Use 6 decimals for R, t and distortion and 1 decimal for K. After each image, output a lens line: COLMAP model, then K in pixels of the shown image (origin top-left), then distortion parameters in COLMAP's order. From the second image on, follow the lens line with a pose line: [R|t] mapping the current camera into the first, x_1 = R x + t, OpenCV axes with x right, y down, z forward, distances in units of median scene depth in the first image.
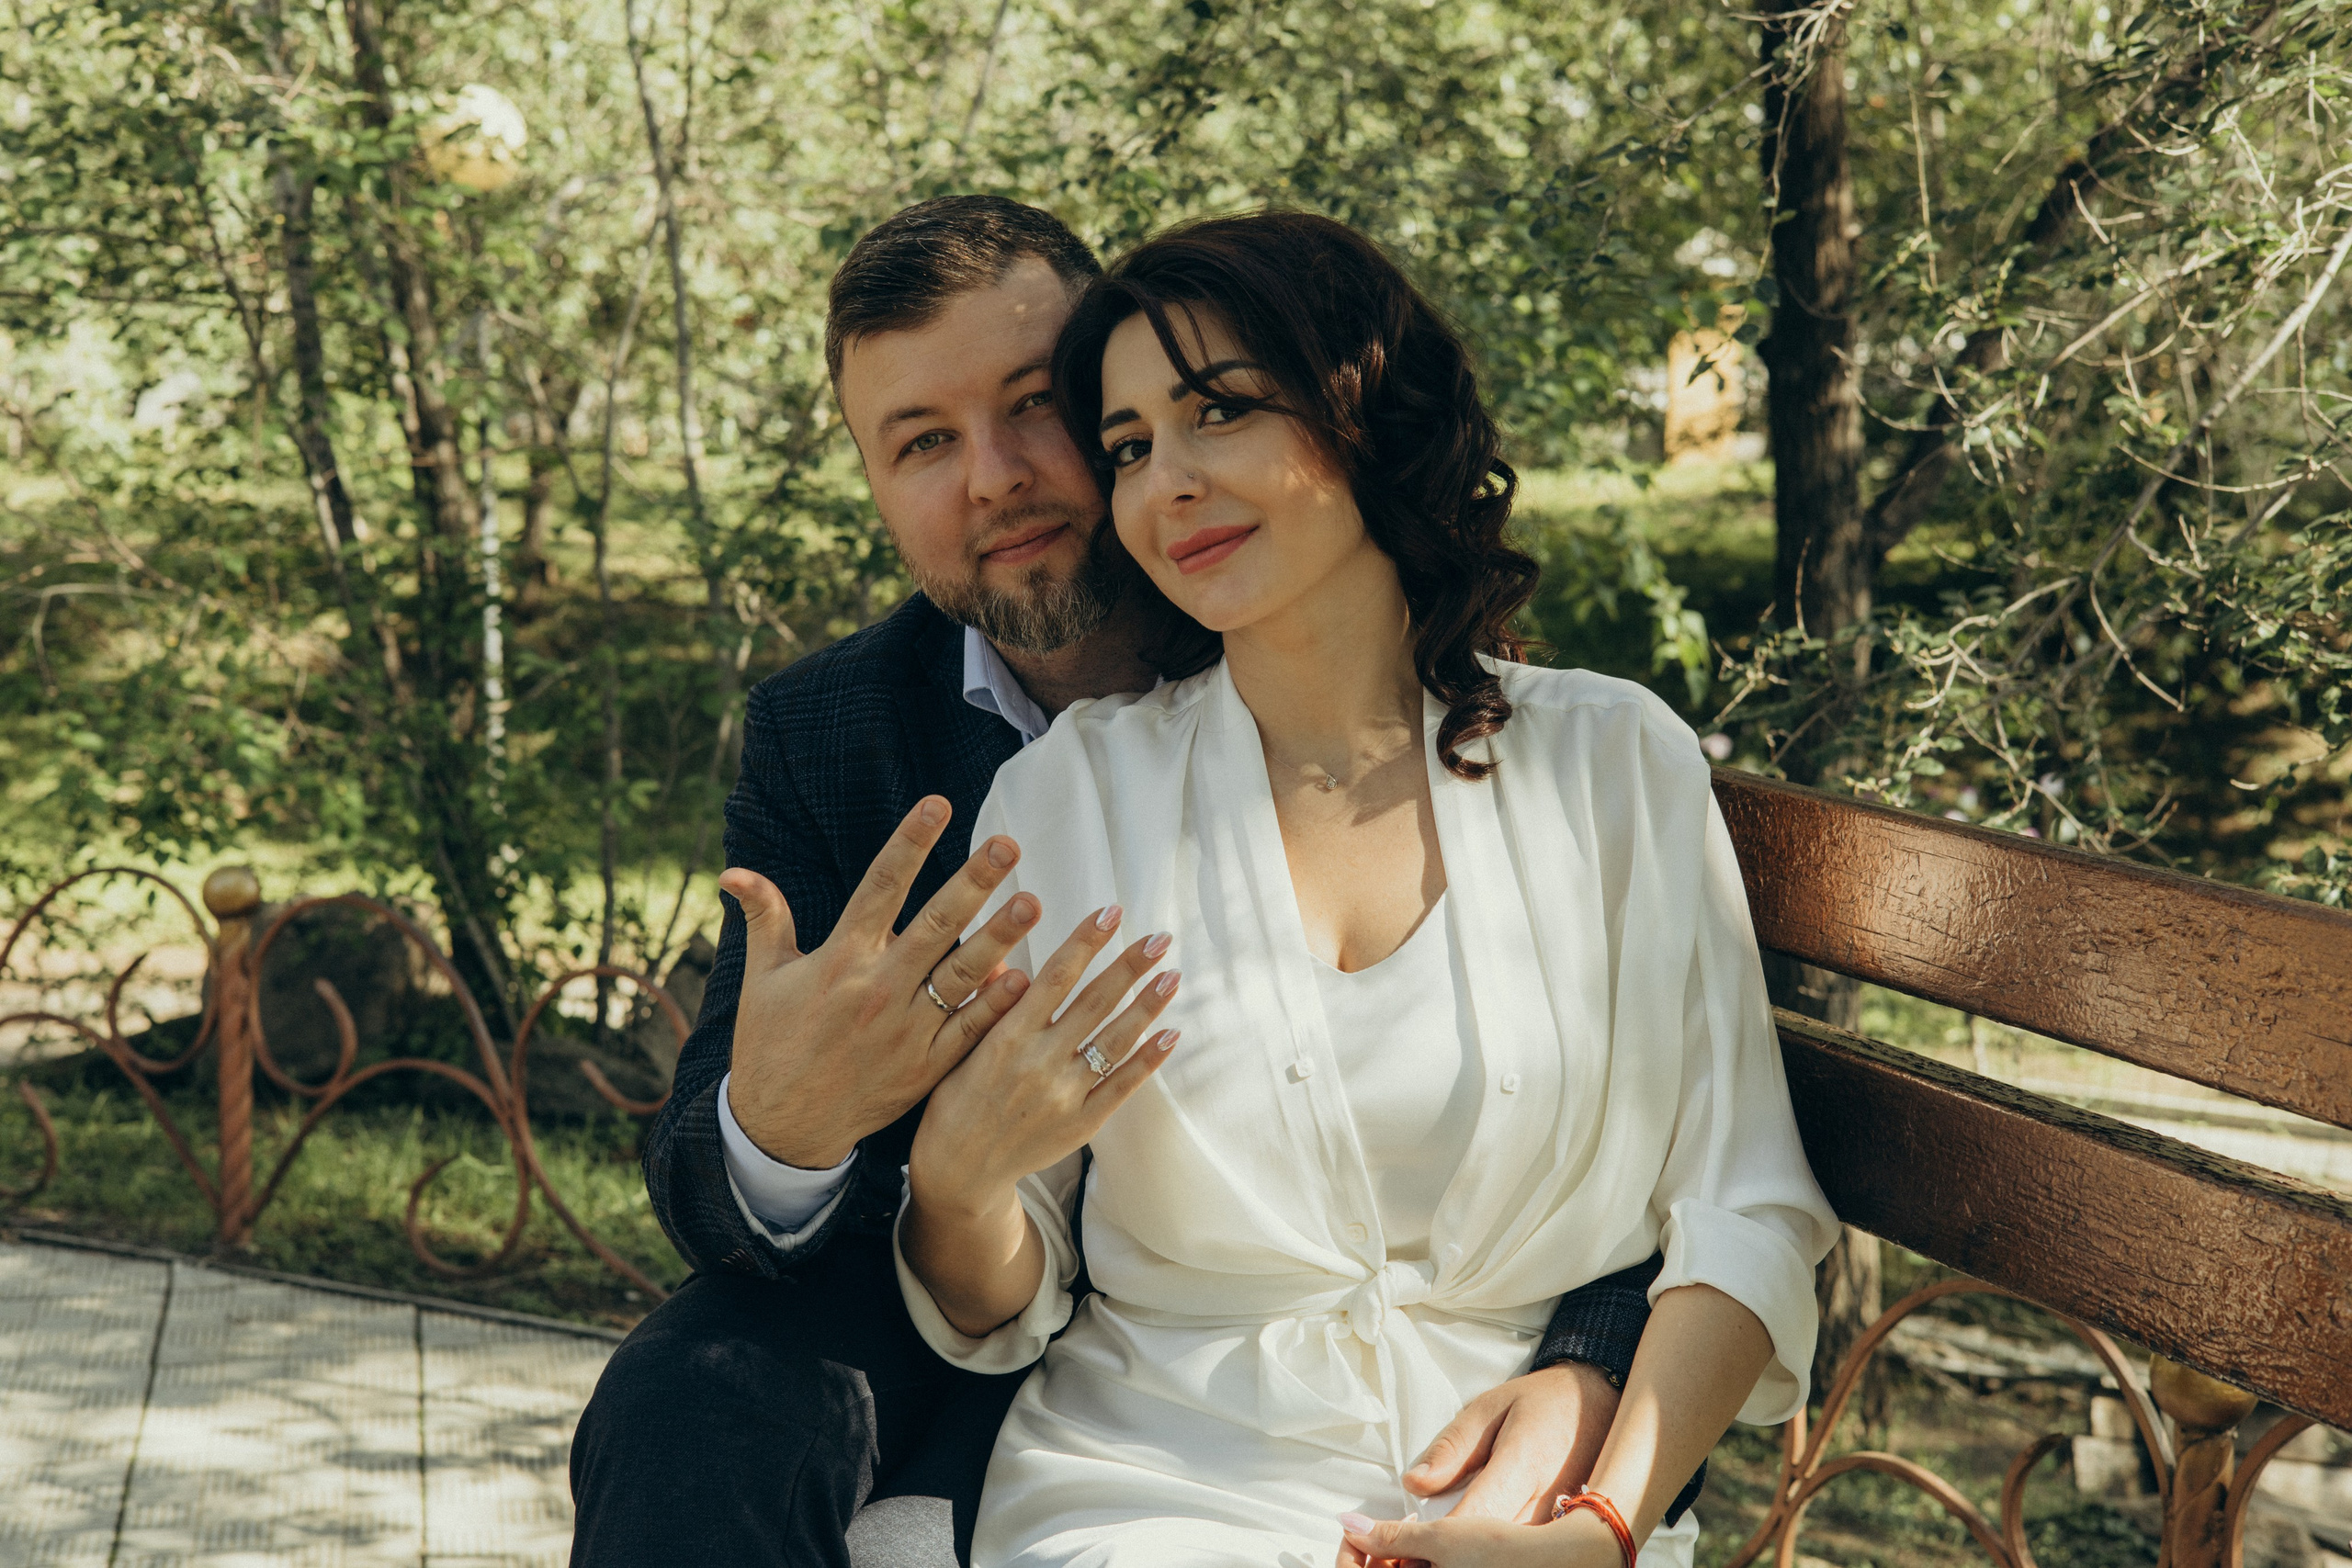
lens RADIAL K [[3243.3, 0, 1176.0], [0, 3243.3, 784.0], [0, 0, 1]] dist [0.253235, -0.543275]
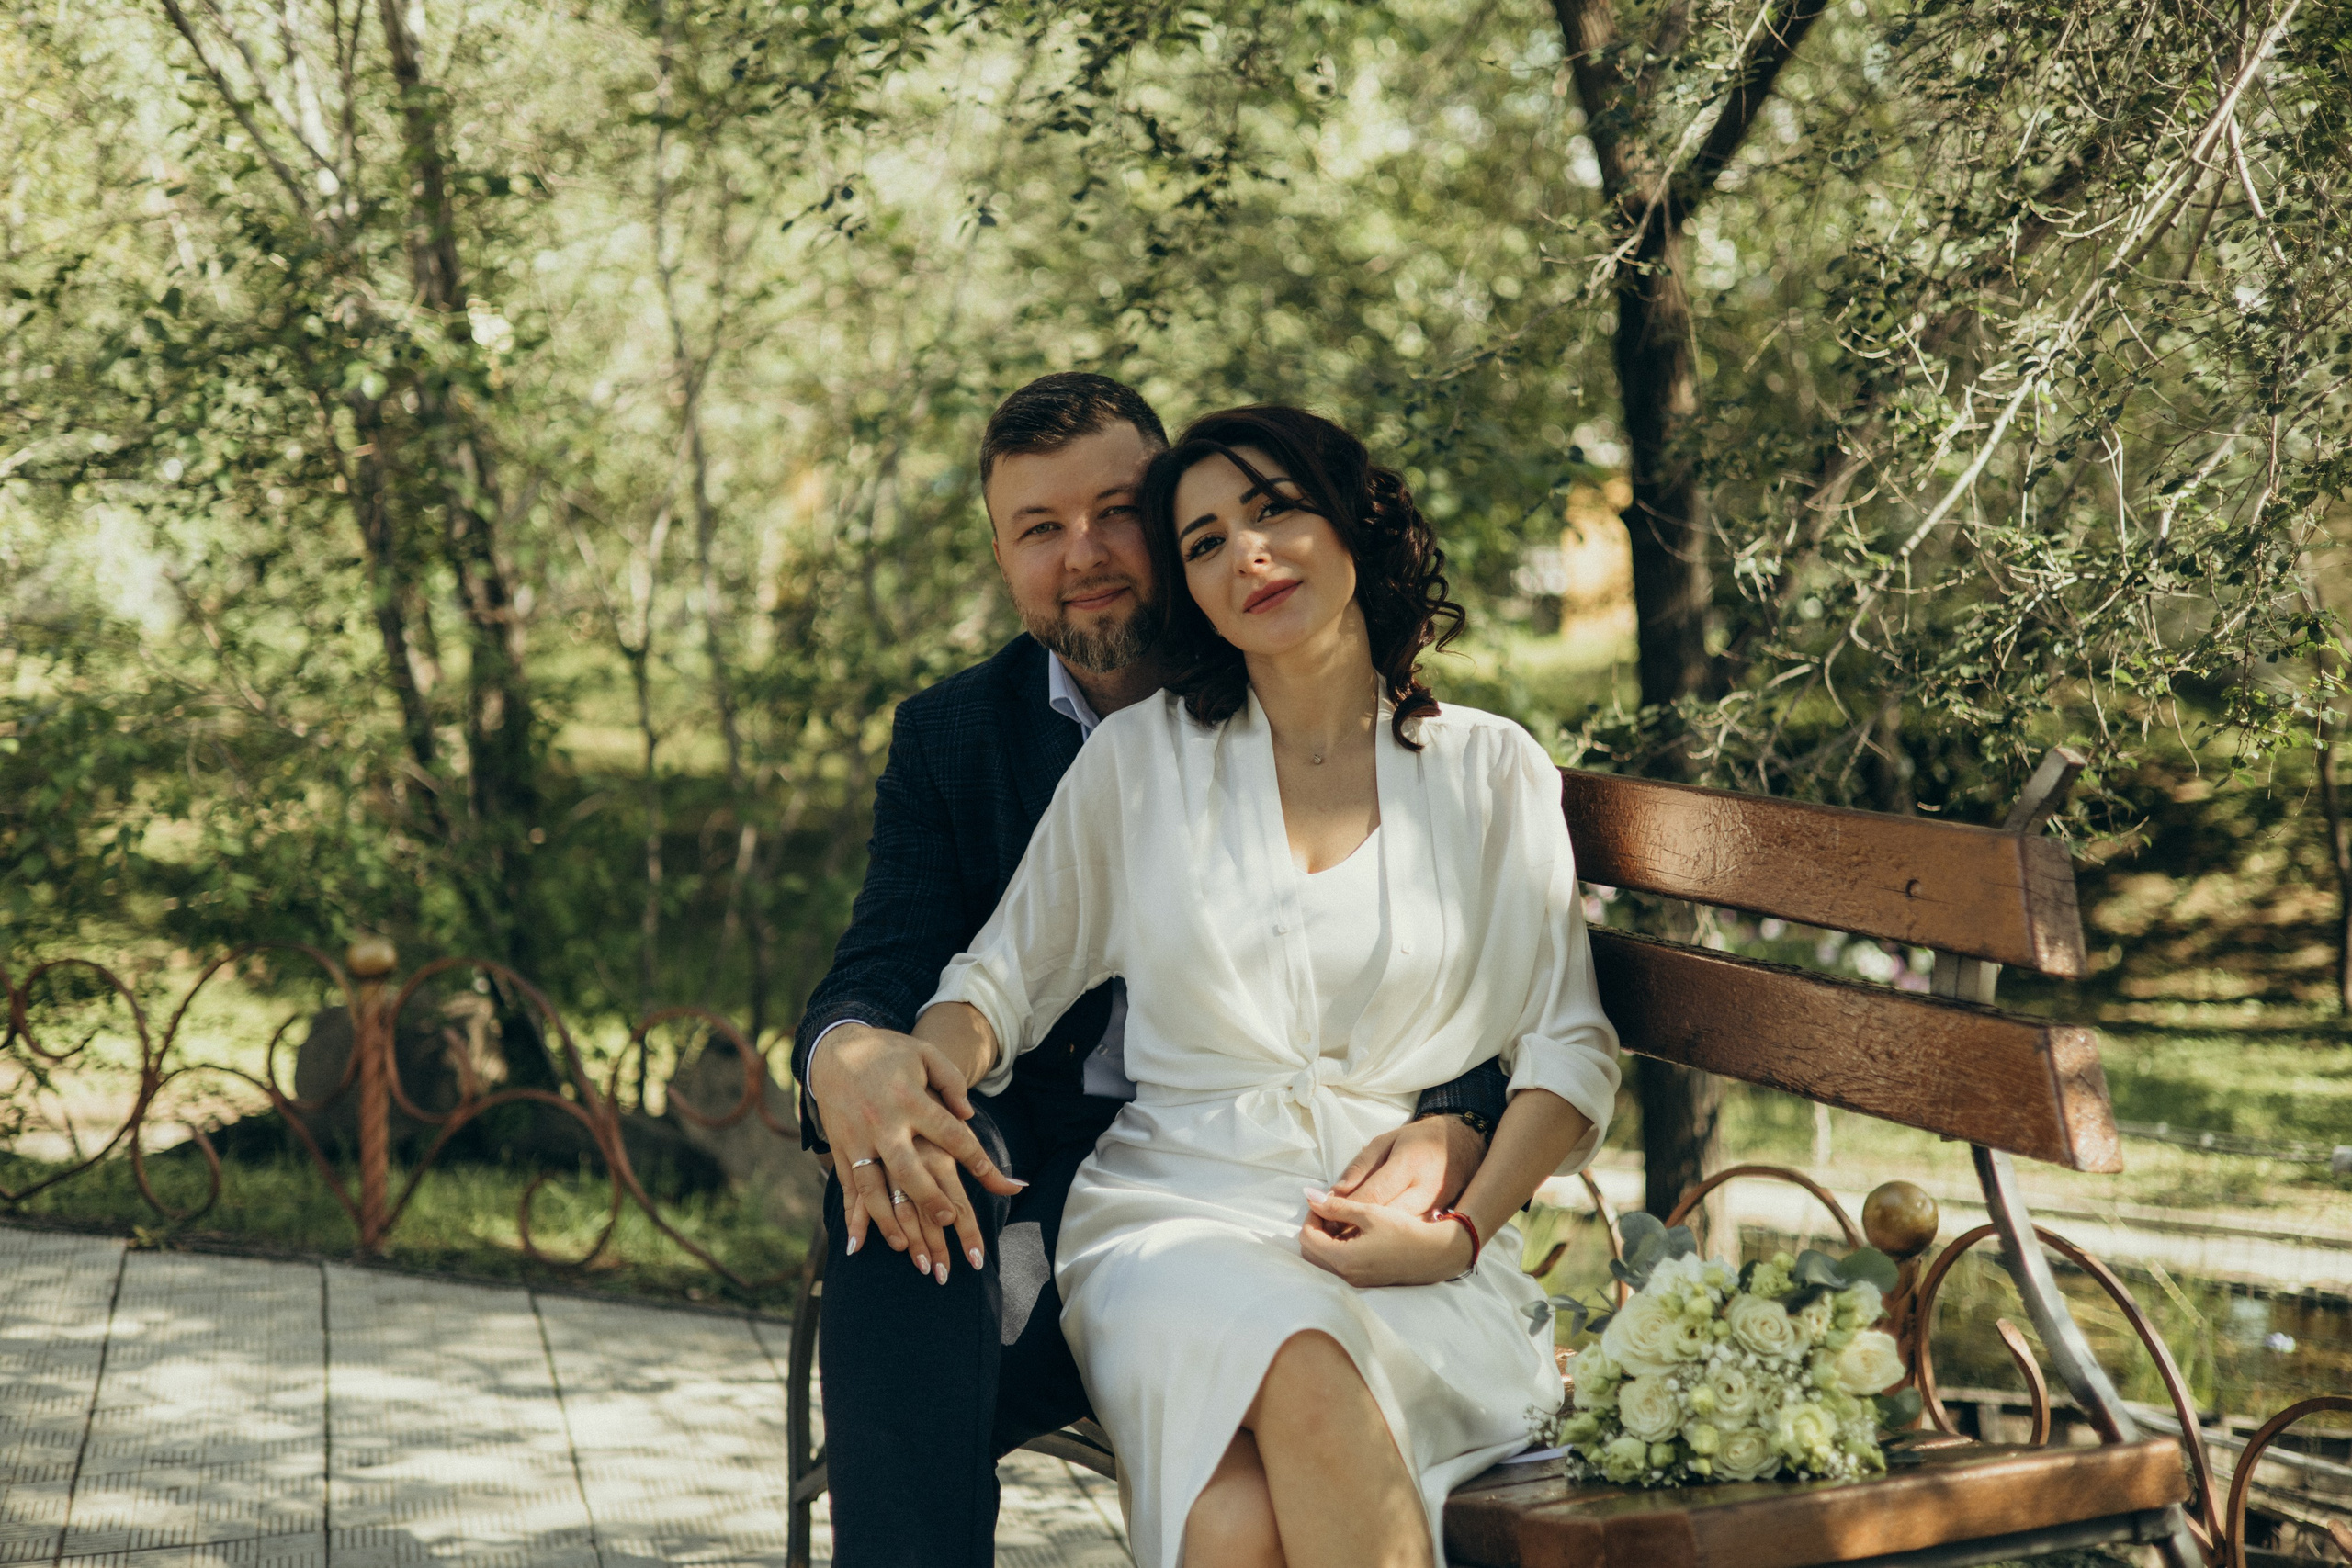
lens RADIAL K [[3243.3, 0, 1176.0], [0, 3243.3, 784.0], [0, 0, 1]] dist [0.253235, -0.543275]
pose [[0.999582, -0.012646, 0.025990, -0.024125], [0.014136, 0.998220, -0.057946, 0.056815], [-0.025211, 0.058289, 0.997981, -0.315977]]
